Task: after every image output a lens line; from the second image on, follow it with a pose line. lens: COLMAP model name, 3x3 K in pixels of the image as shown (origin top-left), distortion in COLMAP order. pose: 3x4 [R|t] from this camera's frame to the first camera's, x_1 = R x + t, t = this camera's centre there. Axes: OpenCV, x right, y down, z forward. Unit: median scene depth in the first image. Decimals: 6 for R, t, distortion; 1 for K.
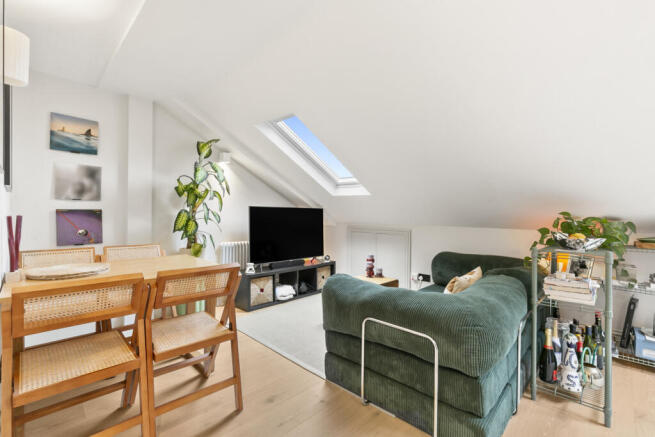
lens RADIAL K [[294.7, 0, 327.0], [0, 294.7, 219.8], [0, 0, 1]] dist [0.001760, 0.000164]
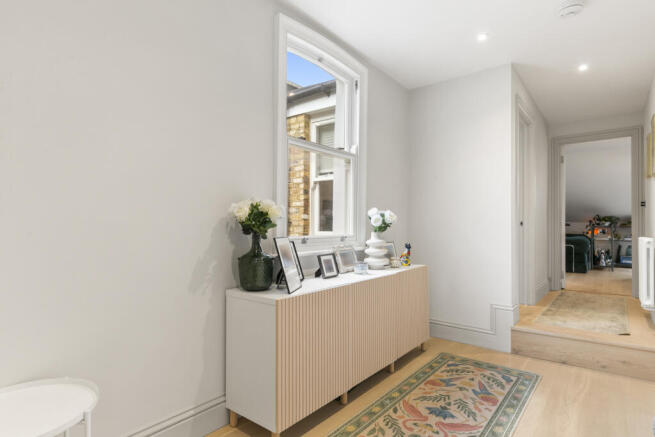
lens RADIAL K [[341.1, 0, 328.3], [0, 341.1, 220.6], [0, 0, 1]] dist [-0.004038, 0.001402]
pose [[0.996687, -0.007209, 0.081013, -2.088869], [0.009044, 0.999710, -0.022305, 0.084207], [-0.080829, 0.022964, 0.996463, -2.110457]]
